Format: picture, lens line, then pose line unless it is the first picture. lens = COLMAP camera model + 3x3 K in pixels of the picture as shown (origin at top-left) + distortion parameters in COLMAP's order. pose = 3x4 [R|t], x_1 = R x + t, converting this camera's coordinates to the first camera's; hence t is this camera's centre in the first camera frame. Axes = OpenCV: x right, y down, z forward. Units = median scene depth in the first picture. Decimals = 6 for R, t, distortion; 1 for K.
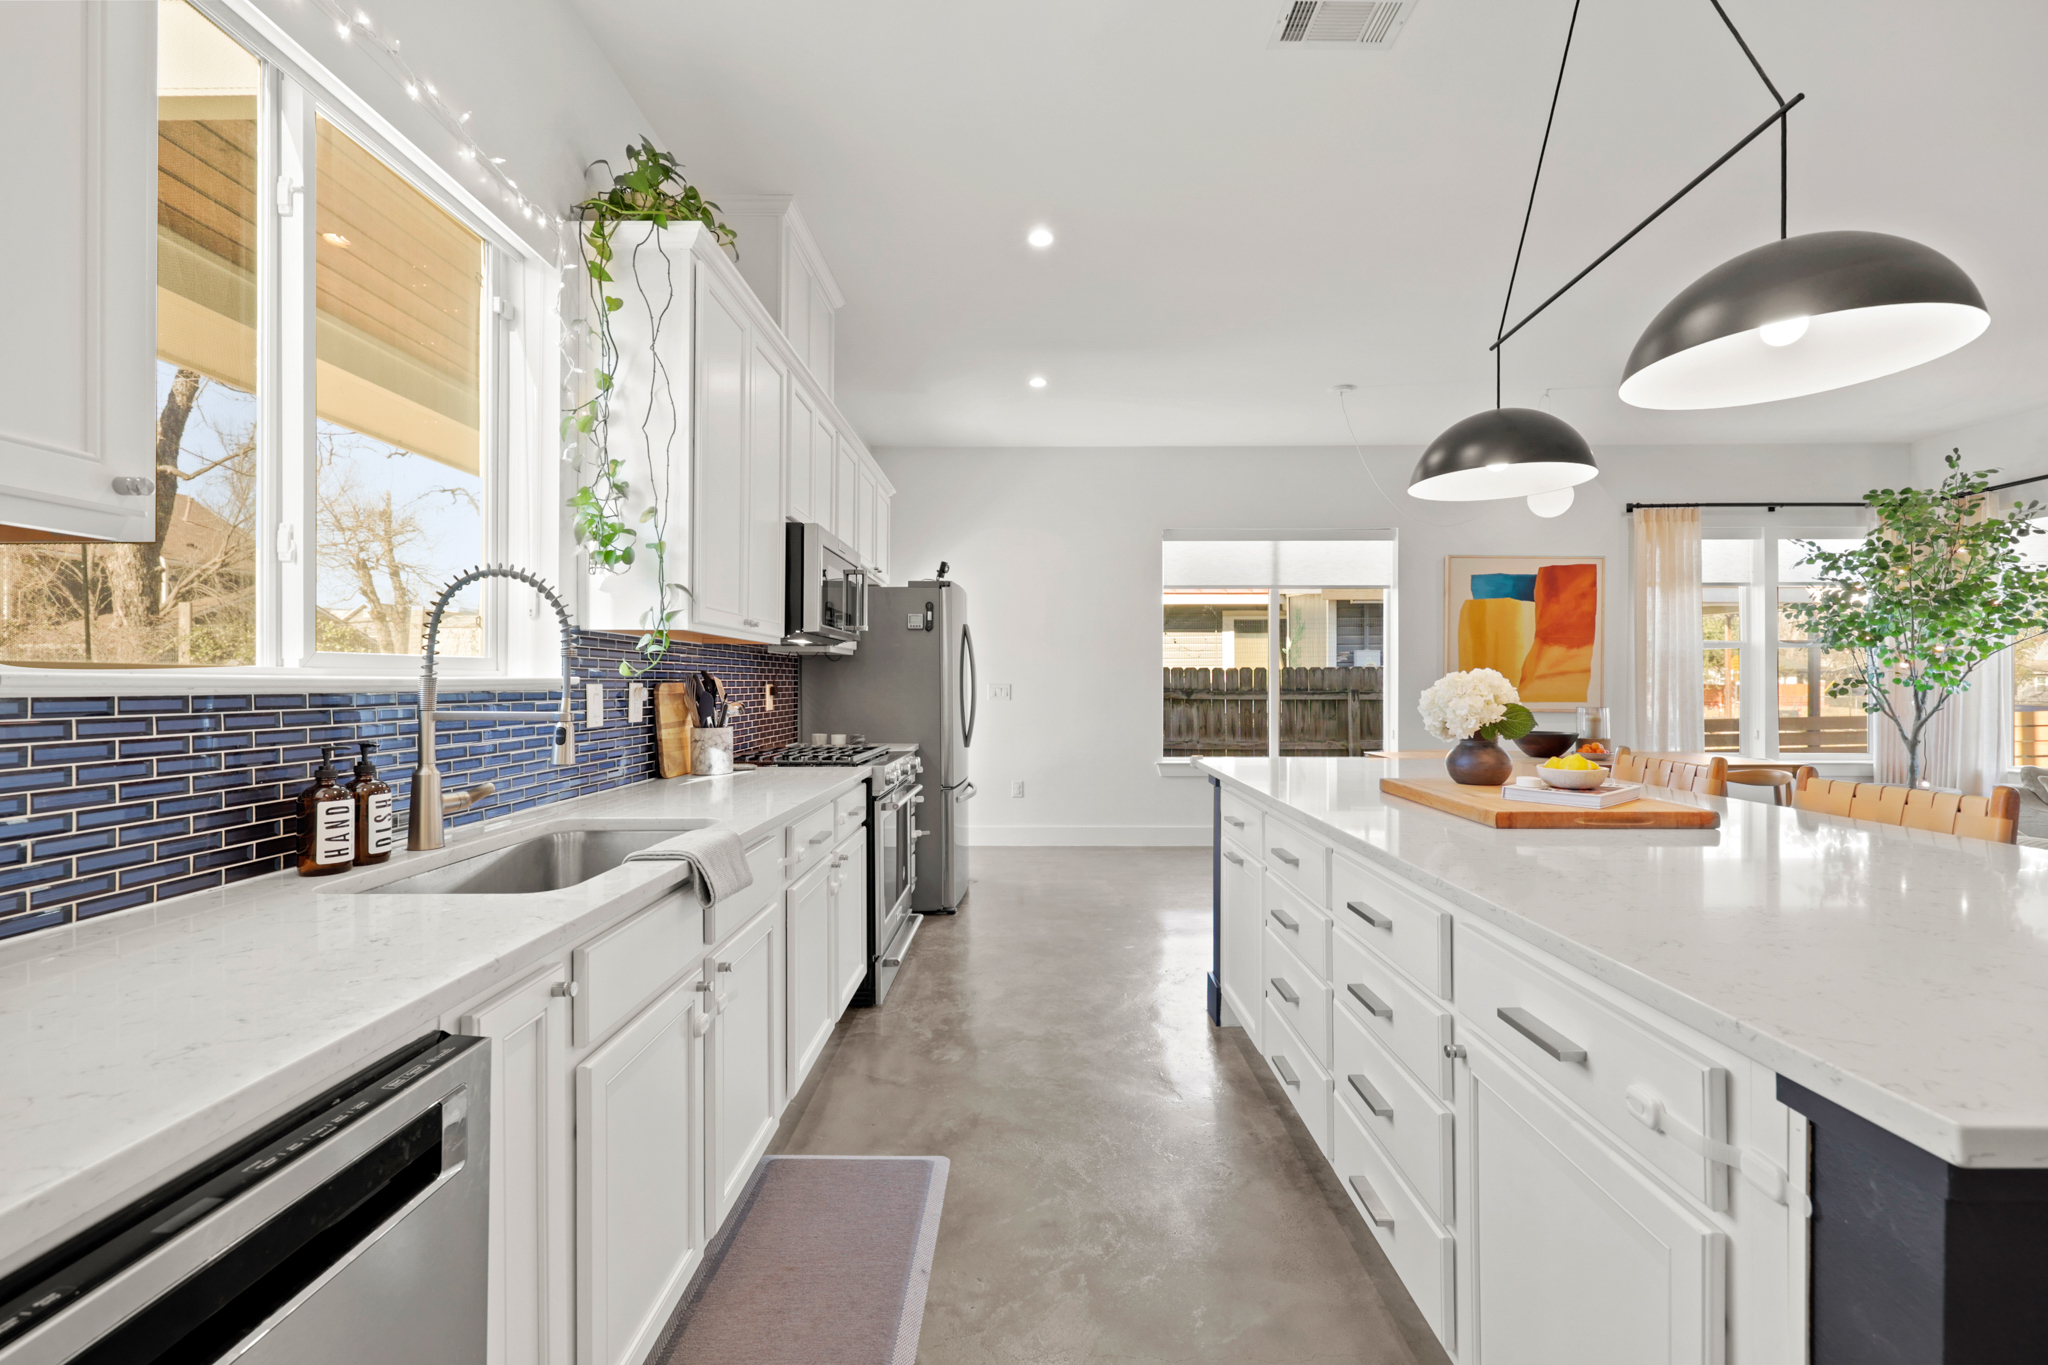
lens RADIAL K [[856.1, 0, 1022.6], [0, 856.1, 678.1], [0, 0, 1]] dist [0.000225, 0.000150]
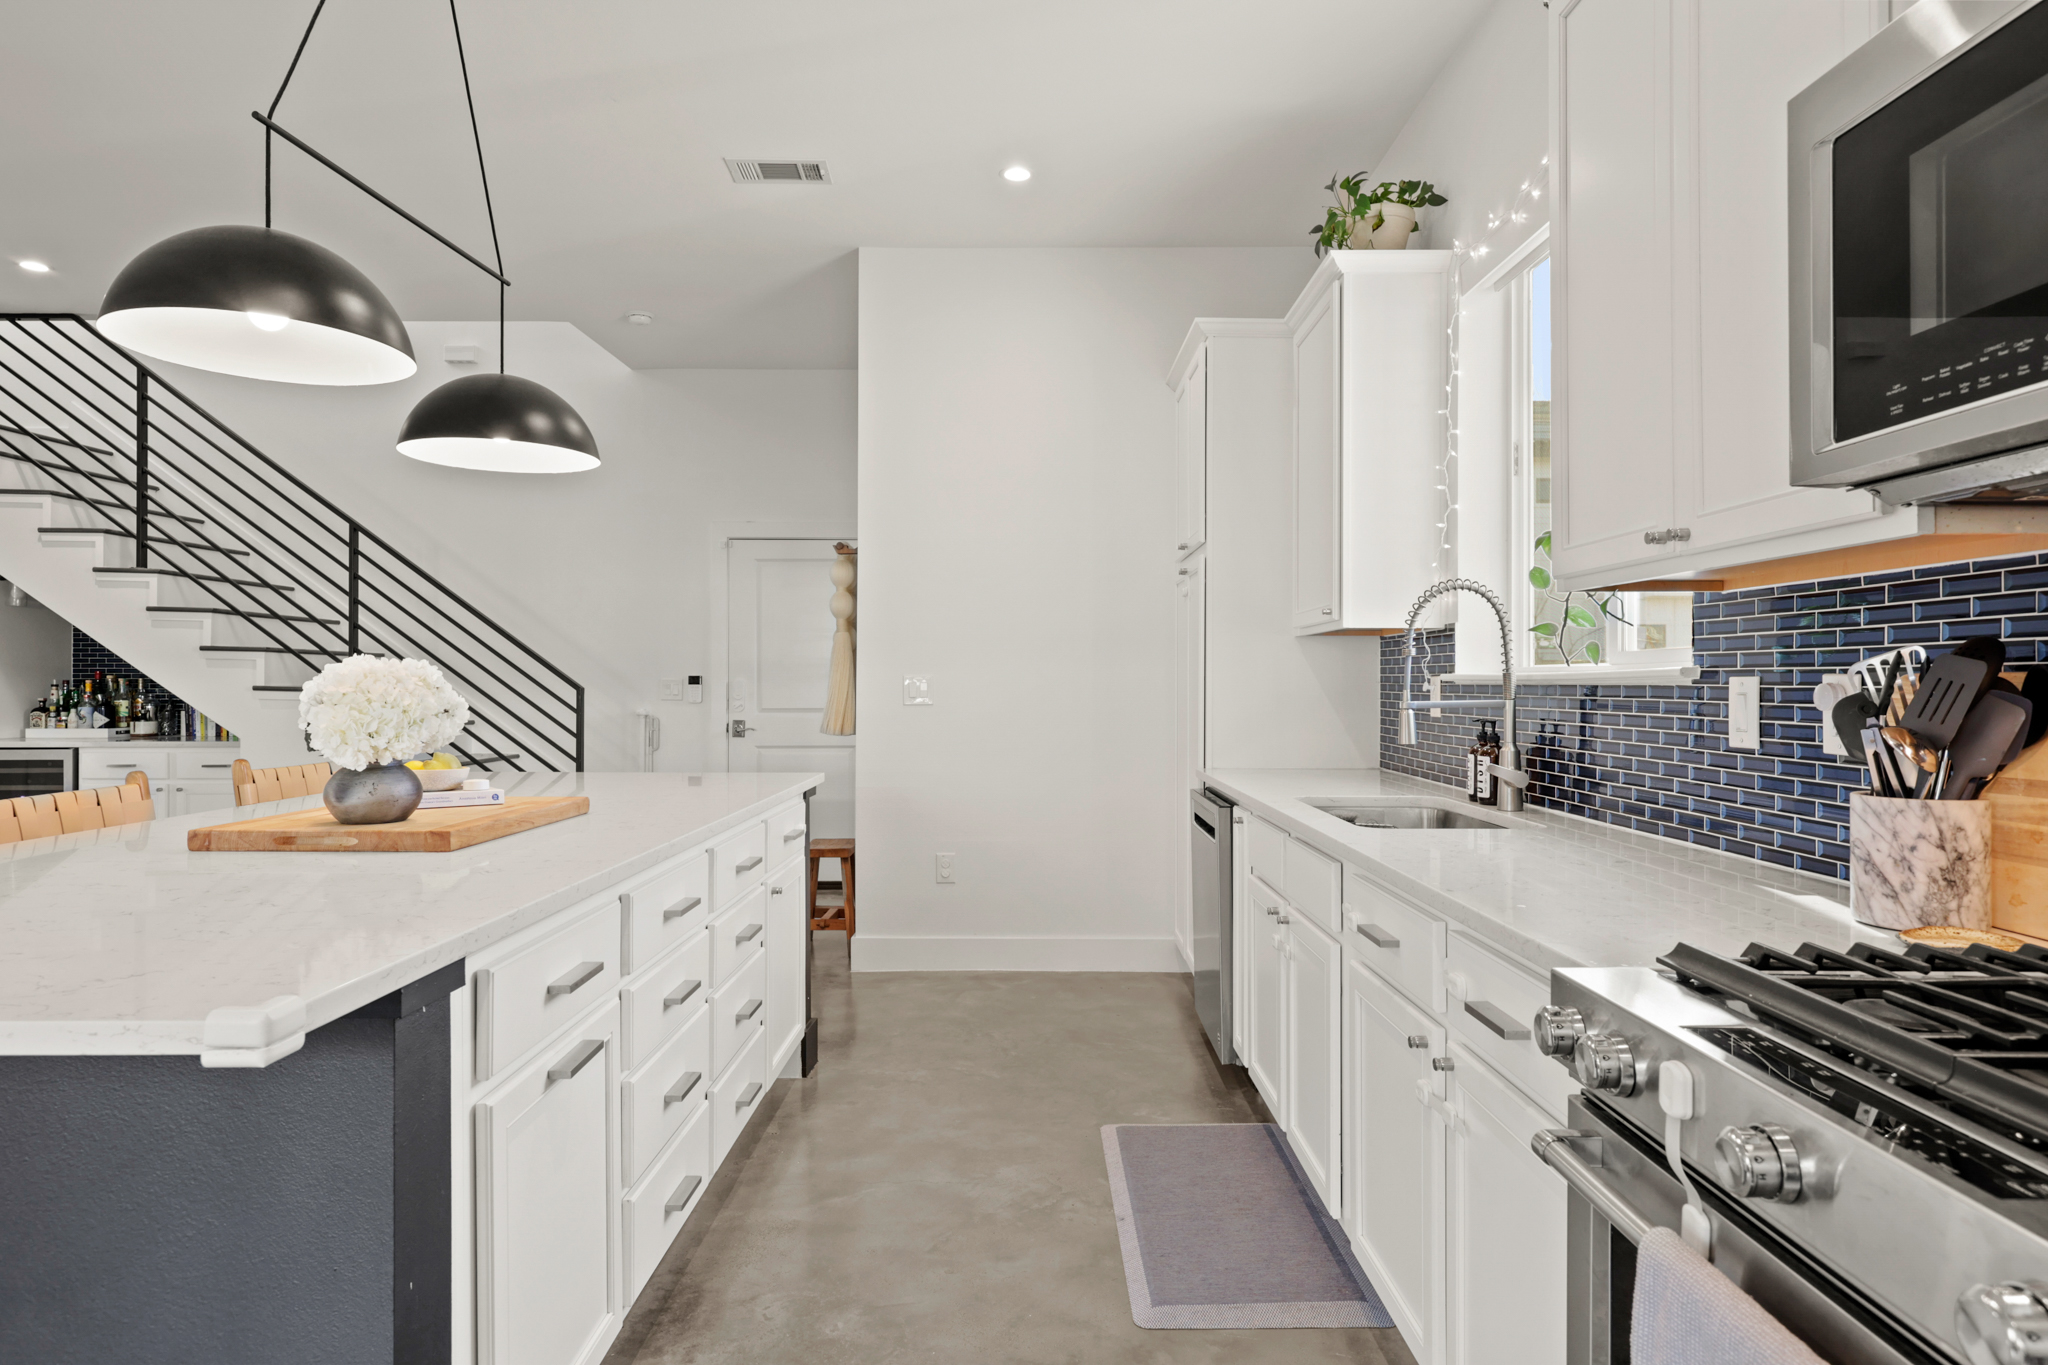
lens RADIAL K [[1179.8, 0, 1023.5], [0, 1179.8, 678.7], [0, 0, 1]] dist [-0.000021, -0.000003]
pose [[-0.999871, -0.000156, -0.016031, 0.025338], [-0.000043, 0.999976, -0.006998, 0.014241], [0.016031, -0.006996, -0.999847, 1.861667]]
